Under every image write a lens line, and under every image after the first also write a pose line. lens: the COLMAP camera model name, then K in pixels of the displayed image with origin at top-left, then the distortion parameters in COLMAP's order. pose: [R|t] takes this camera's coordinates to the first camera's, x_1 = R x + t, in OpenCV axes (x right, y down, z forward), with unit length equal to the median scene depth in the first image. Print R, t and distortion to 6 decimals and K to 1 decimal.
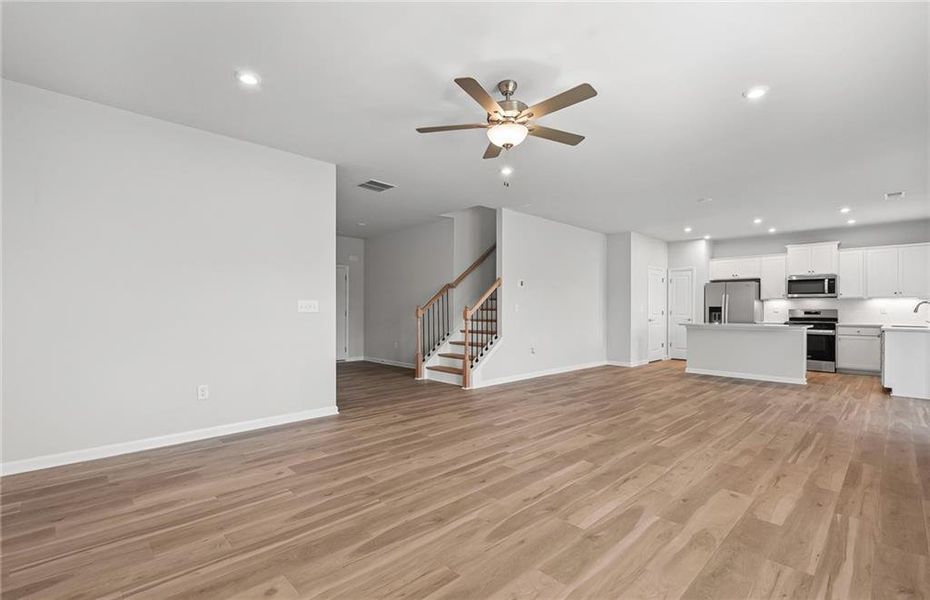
lens RADIAL K [[427.9, 0, 469.7], [0, 427.9, 311.0], [0, 0, 1]] dist [0.000664, -0.000180]
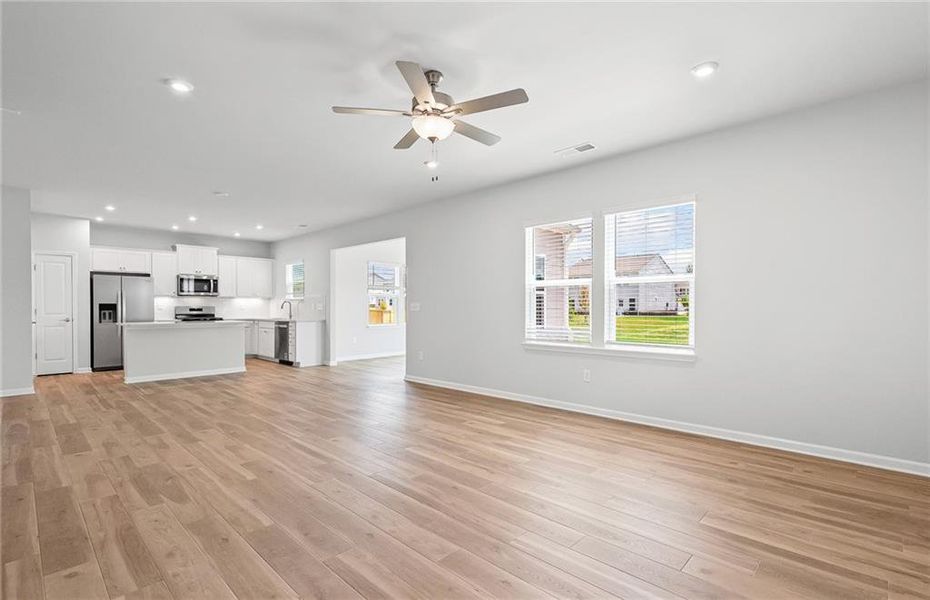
lens RADIAL K [[427.9, 0, 469.7], [0, 427.9, 311.0], [0, 0, 1]] dist [0.000664, -0.000180]
pose [[-0.037527, -0.013498, 0.999204, -0.569759], [0.003765, 0.999900, 0.013649, -0.008333], [-0.999289, 0.004274, -0.037472, 0.613217]]
